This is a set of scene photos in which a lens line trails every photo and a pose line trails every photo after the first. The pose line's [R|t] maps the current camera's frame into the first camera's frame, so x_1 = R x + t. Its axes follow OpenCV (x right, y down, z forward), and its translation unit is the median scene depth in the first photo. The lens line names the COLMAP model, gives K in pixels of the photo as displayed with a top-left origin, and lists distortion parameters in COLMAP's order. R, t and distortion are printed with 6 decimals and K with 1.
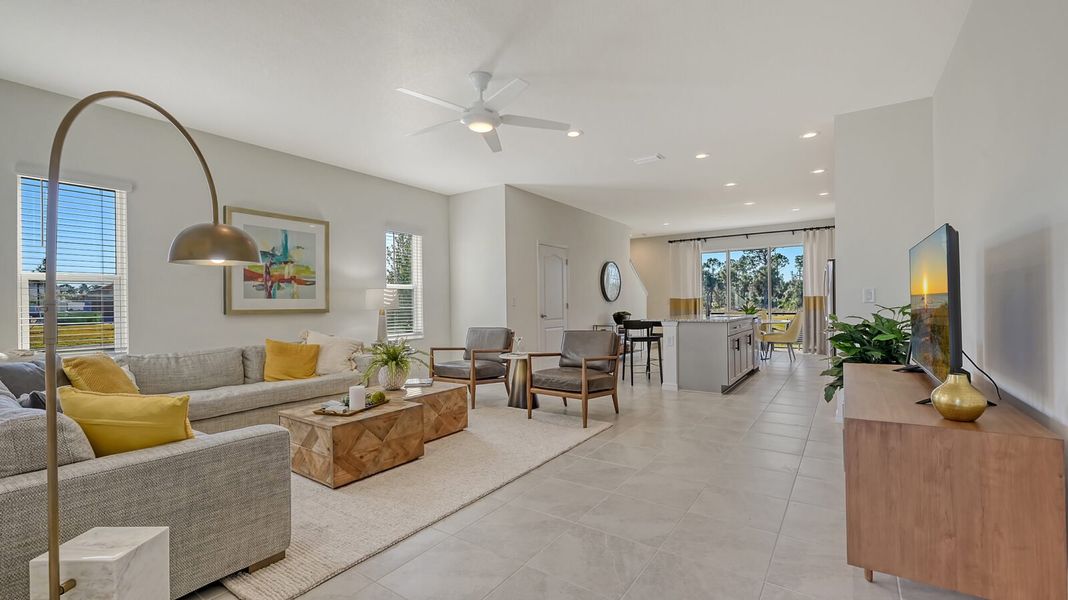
lens RADIAL K [[452.4, 0, 535.8], [0, 452.4, 302.9], [0, 0, 1]] dist [-0.001724, 0.000326]
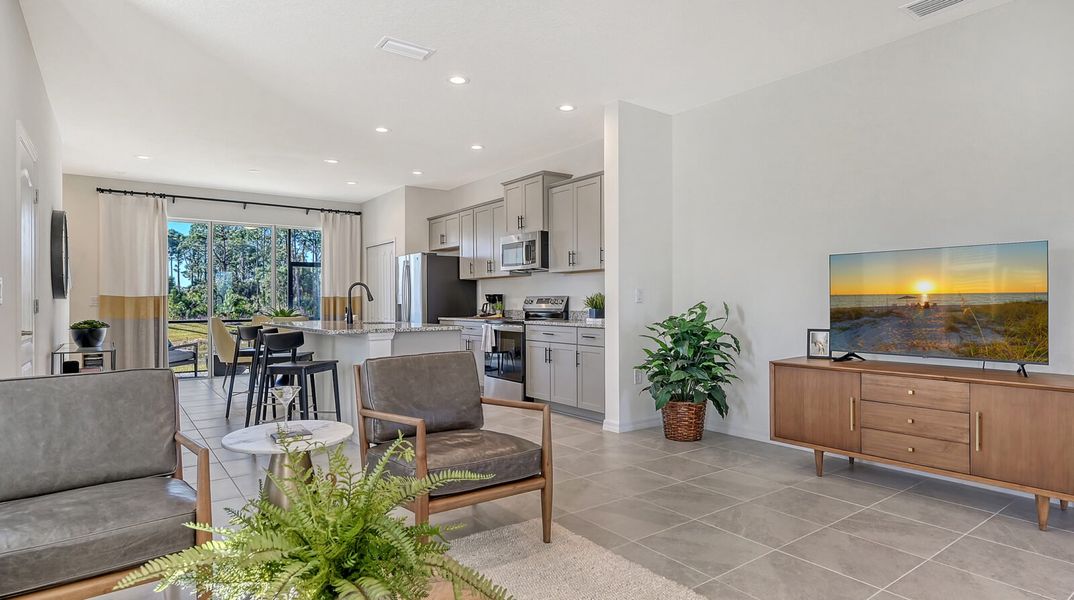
lens RADIAL K [[575.1, 0, 536.8], [0, 575.1, 300.6], [0, 0, 1]] dist [0.001568, -0.000839]
pose [[0.304361, 0.013158, 0.952466, -0.227030], [0.000944, 0.999900, -0.014115, 0.005998], [-0.952556, 0.005195, 0.304319, 0.362511]]
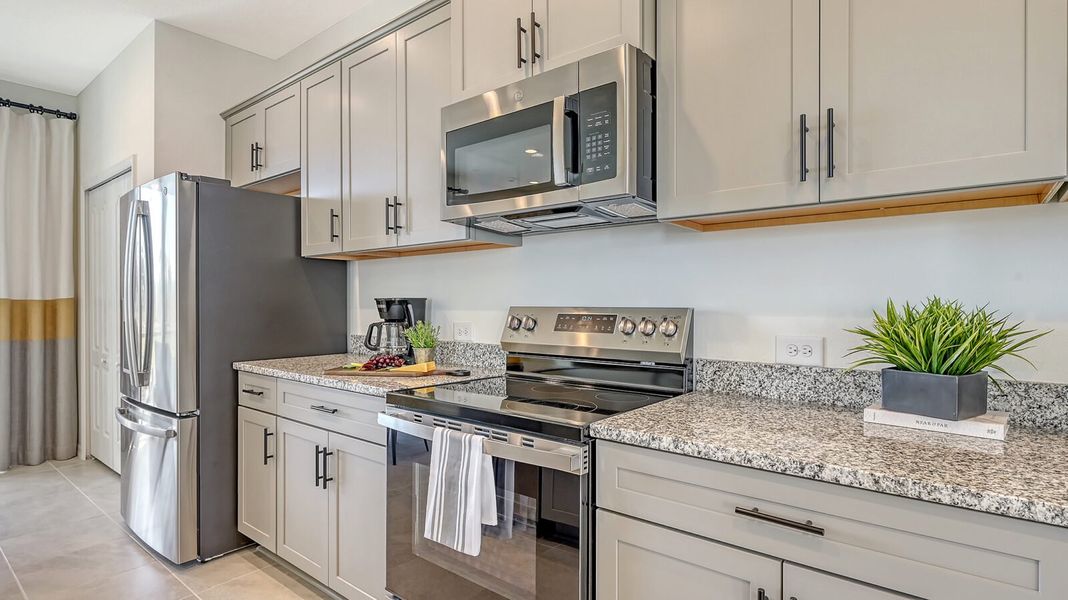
lens RADIAL K [[545.7, 0, 533.5], [0, 545.7, 302.0], [0, 0, 1]] dist [-0.002468, -0.000258]
pose [[0.061175, 0.008071, 0.998094, 0.235473], [-0.000613, 0.999967, -0.008048, -0.009509], [-0.998127, -0.000119, 0.061178, 0.573734]]
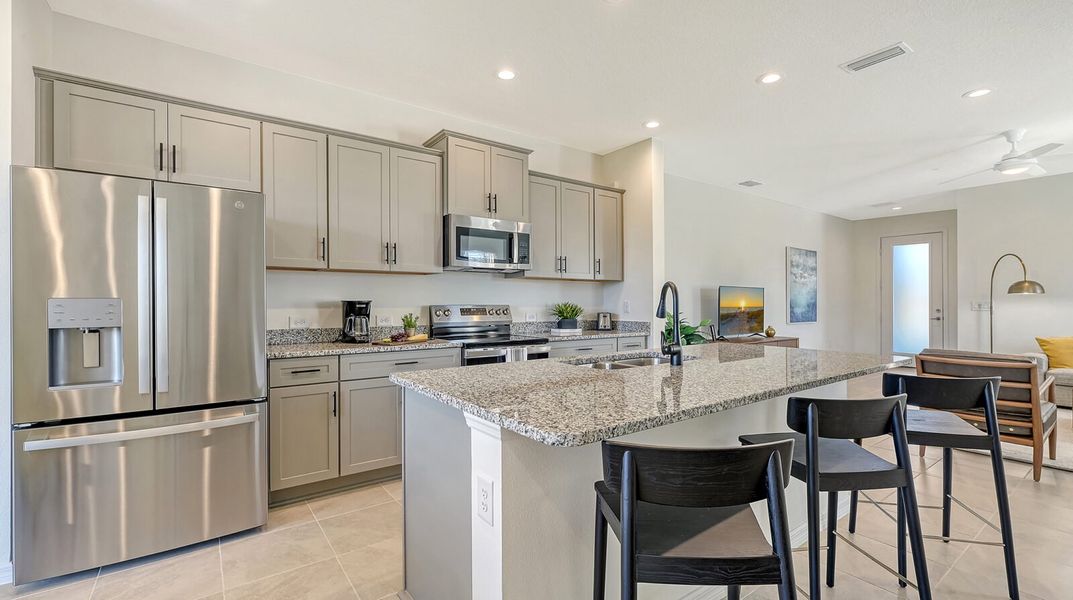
lens RADIAL K [[454.5, 0, 537.6], [0, 454.5, 299.8], [0, 0, 1]] dist [-0.001724, 0.000326]
pose [[-0.949858, 0.011850, 0.312457, 0.254998], [0.009796, 0.999919, -0.008142, -0.010351], [-0.312528, -0.004673, -0.949897, 0.940070]]
